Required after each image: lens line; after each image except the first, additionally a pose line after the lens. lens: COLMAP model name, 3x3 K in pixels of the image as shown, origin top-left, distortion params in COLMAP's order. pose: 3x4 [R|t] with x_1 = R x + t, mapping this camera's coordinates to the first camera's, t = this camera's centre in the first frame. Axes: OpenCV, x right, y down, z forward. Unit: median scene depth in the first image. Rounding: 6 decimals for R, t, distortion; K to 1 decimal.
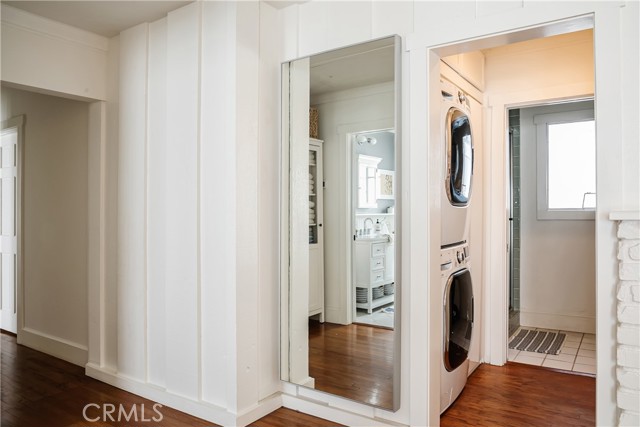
lens RADIAL K [[445.1, 0, 320.0], [0, 445.1, 213.5], [0, 0, 1]] dist [-0.009174, -0.000075]
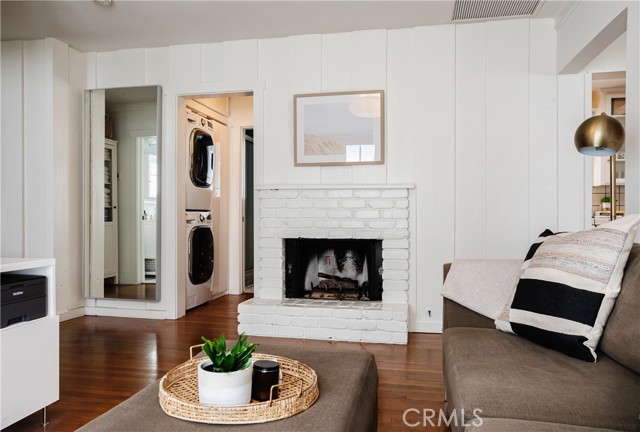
lens RADIAL K [[487.8, 0, 318.3], [0, 487.8, 227.0], [0, 0, 1]] dist [-0.009766, -0.001857]
pose [[0.927509, 0.000704, 0.373801, 0.021093], [-0.003559, 0.999970, 0.006950, 0.072890], [-0.373785, -0.007776, 0.927483, -0.532629]]
